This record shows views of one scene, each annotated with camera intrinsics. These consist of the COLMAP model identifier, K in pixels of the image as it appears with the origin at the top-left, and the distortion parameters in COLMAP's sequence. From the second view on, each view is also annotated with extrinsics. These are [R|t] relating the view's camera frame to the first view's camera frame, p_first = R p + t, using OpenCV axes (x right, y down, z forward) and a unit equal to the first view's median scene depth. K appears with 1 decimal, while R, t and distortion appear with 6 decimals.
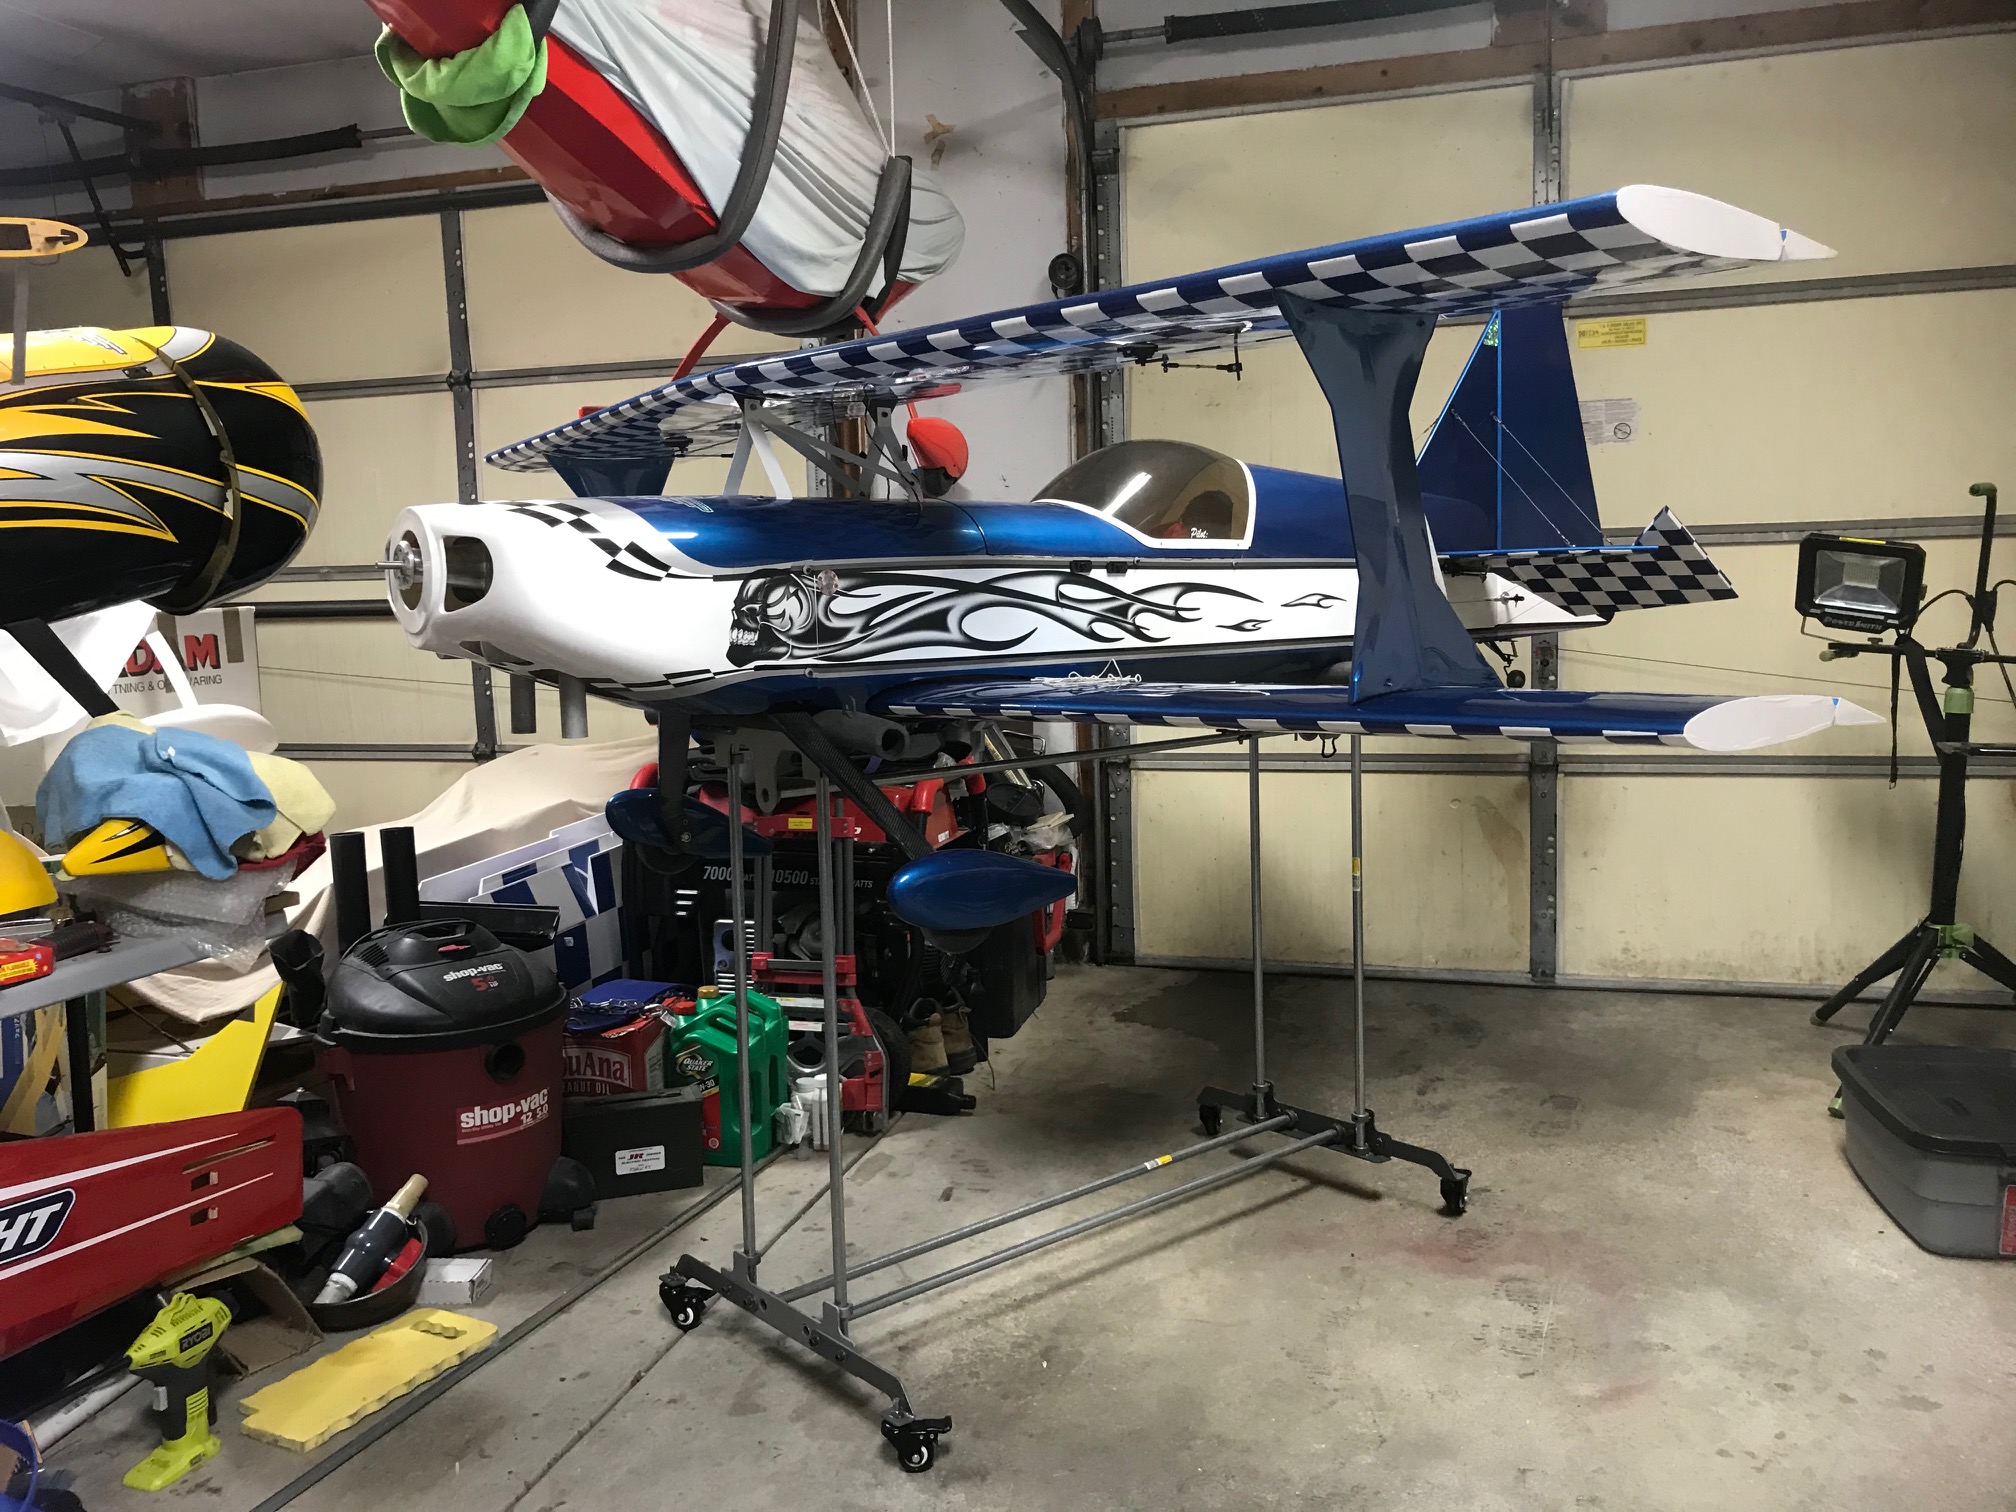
lens RADIAL K [[1642.8, 0, 1009.0], [0, 1642.8, 741.7], [0, 0, 1]] dist [0.014990, -0.007133]
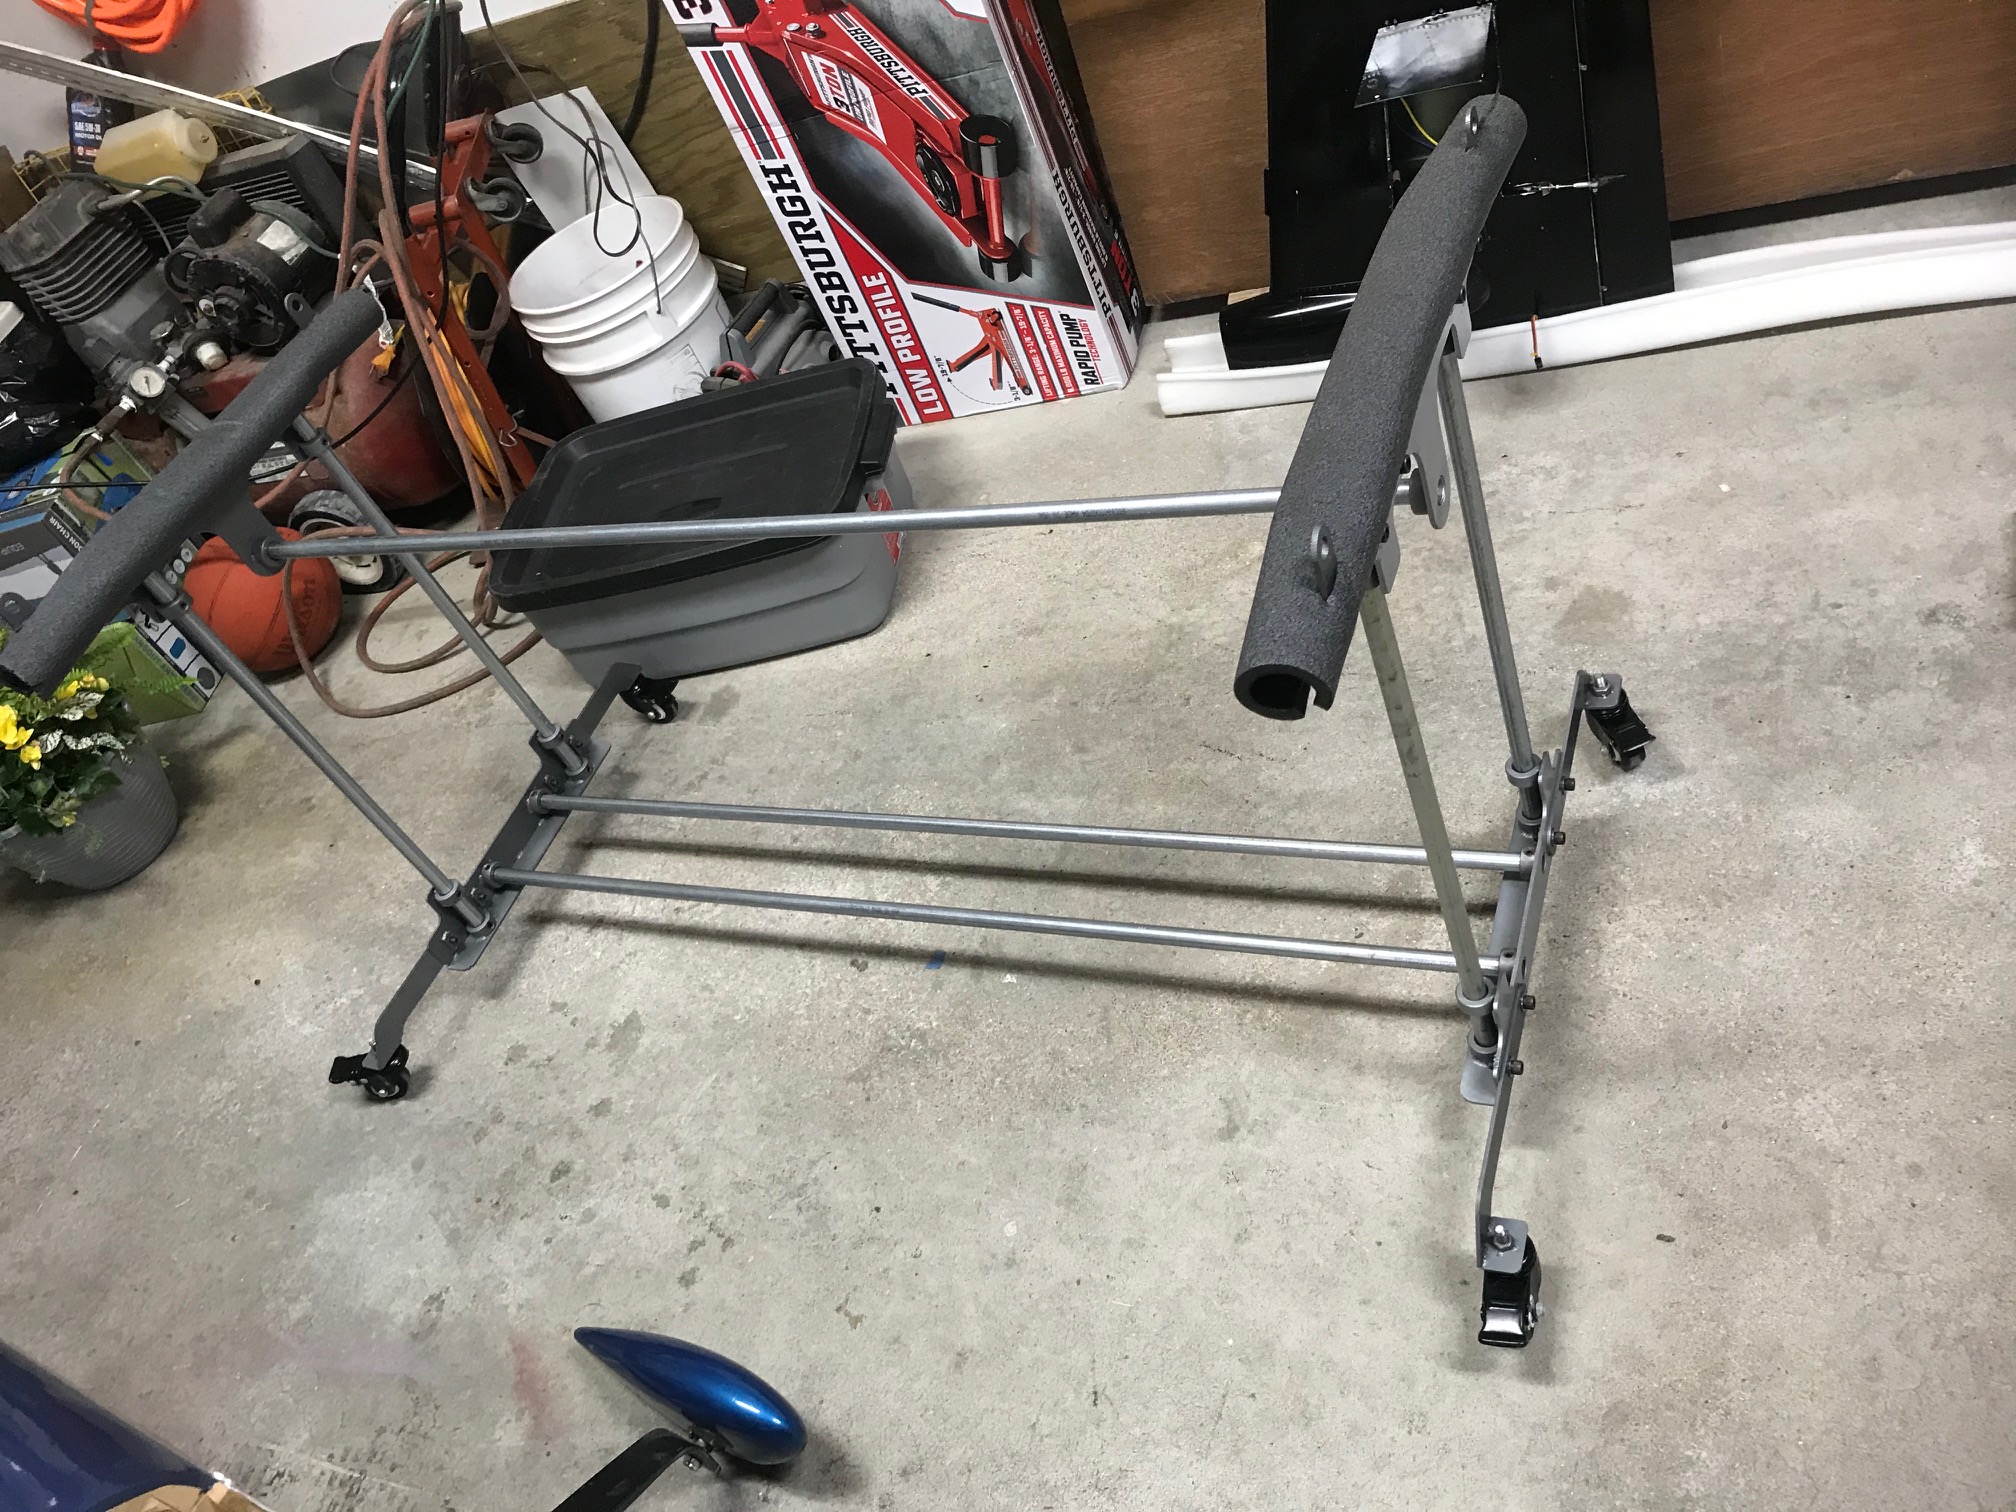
lens RADIAL K [[1636.3, 0, 1005.6], [0, 1636.3, 746.9], [0, 0, 1]] dist [0.004728, 0.008271]
pose [[-0.028362, -0.675588, 0.736733, 0.036830], [0.446996, 0.650662, 0.613868, -0.069289], [-0.894086, 0.346727, 0.283531, 0.395355]]
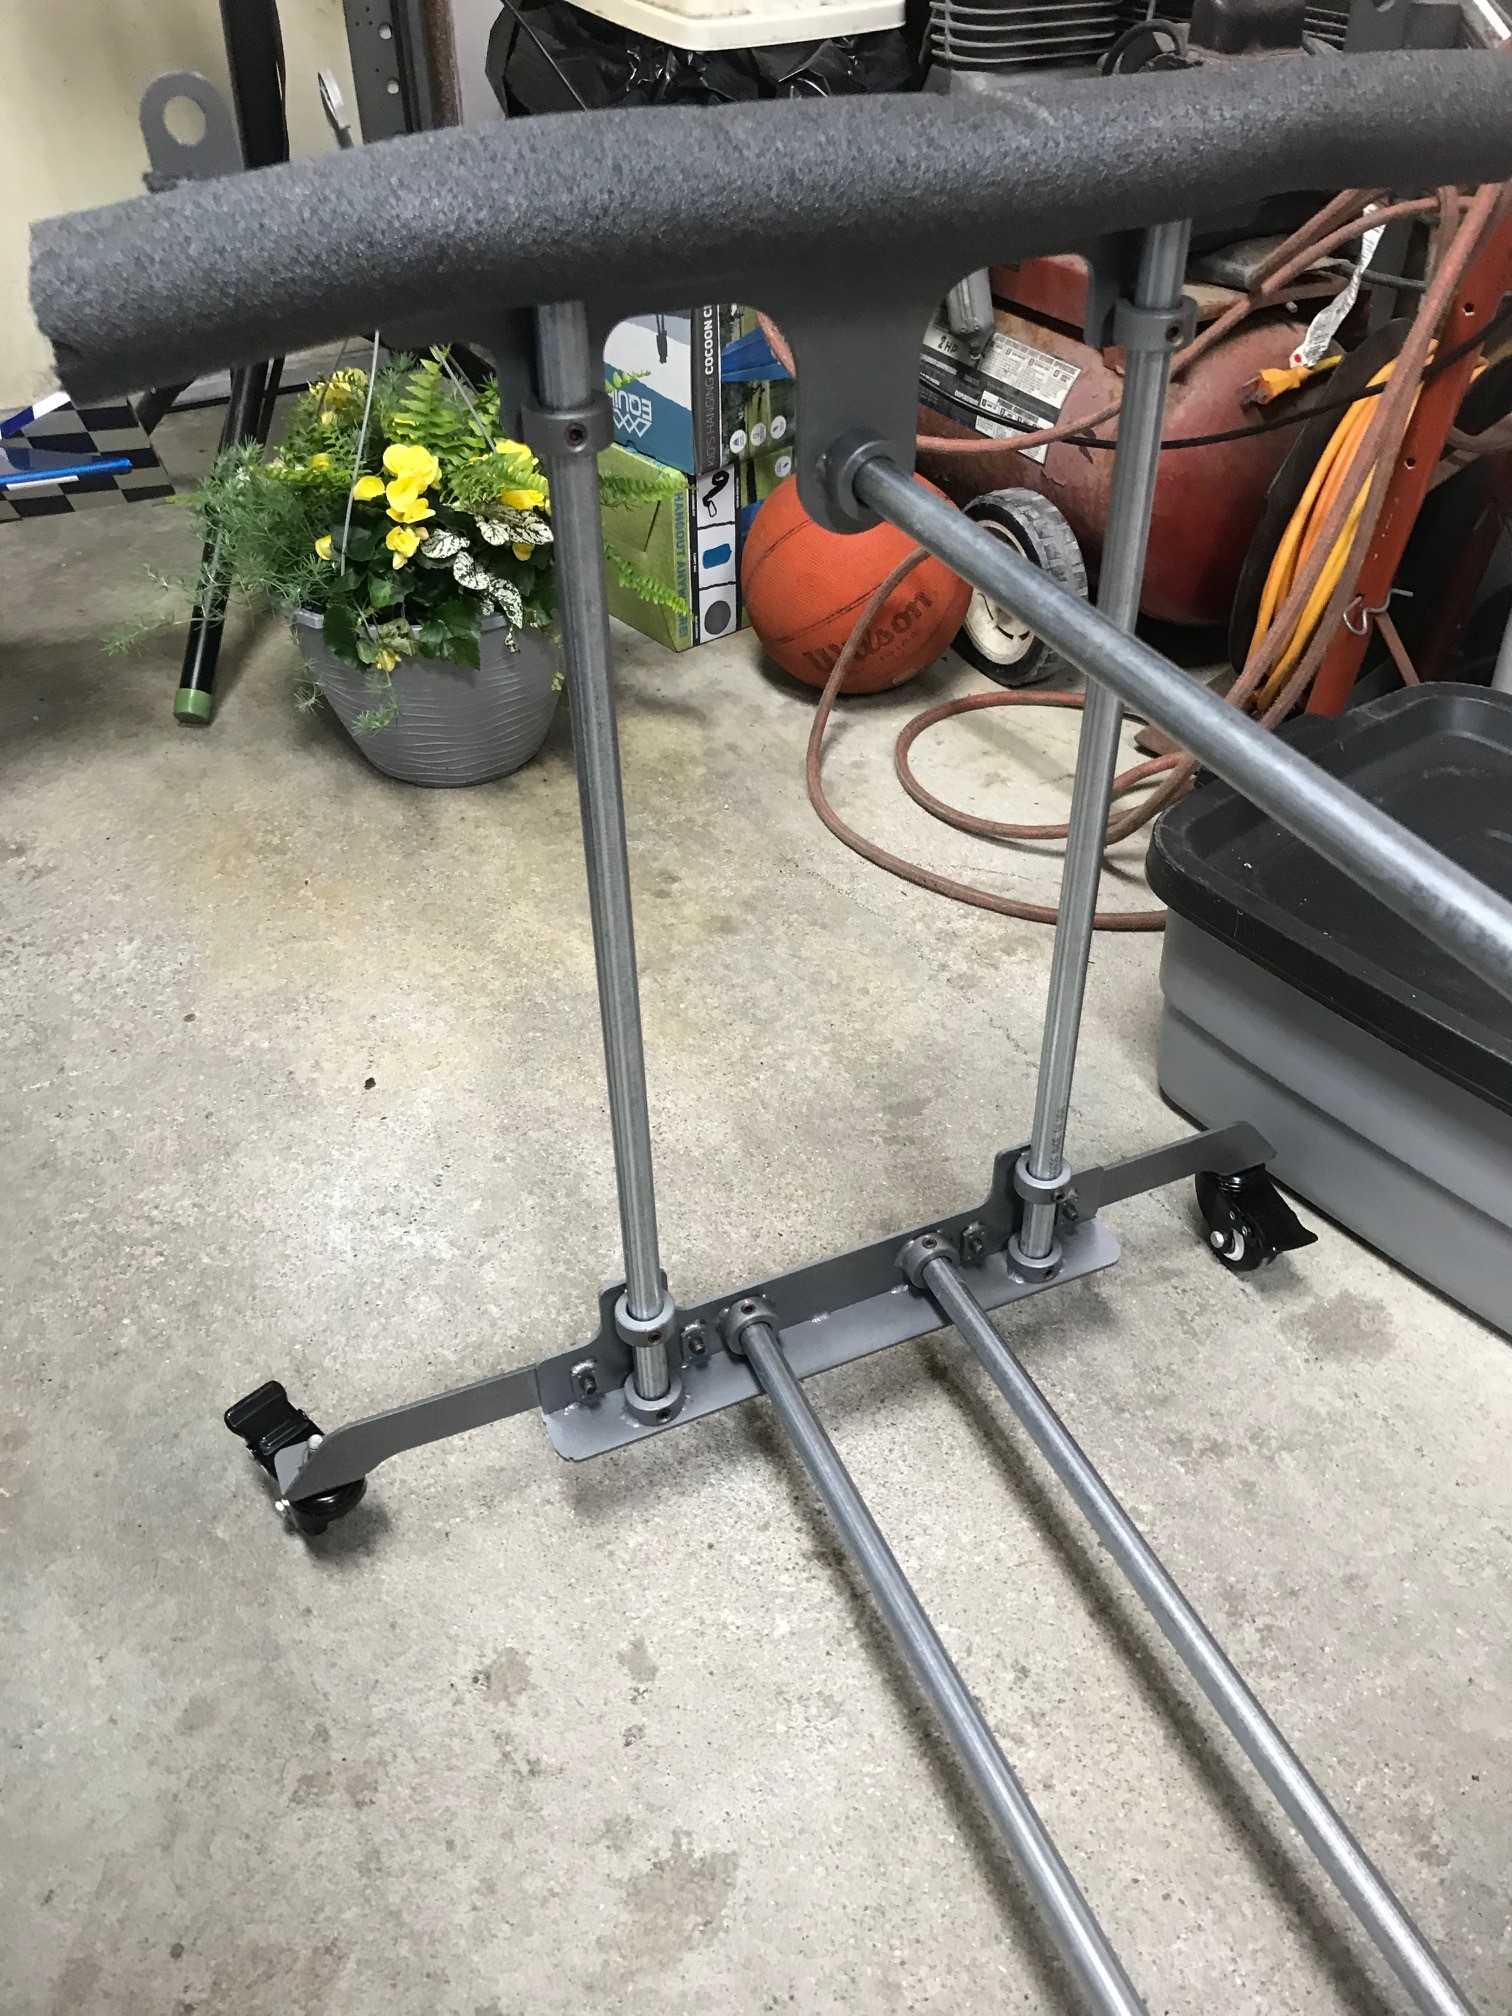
lens RADIAL K [[1636.3, 0, 756.0], [0, 1636.3, 1008.0], [0, 0, 1]] dist [0.004728, 0.008271]
pose [[0.681941, -0.437109, 0.586424, 0.315592], [0.070215, 0.837196, 0.542378, 0.050842], [-0.728029, -0.328694, 0.601609, 0.600349]]
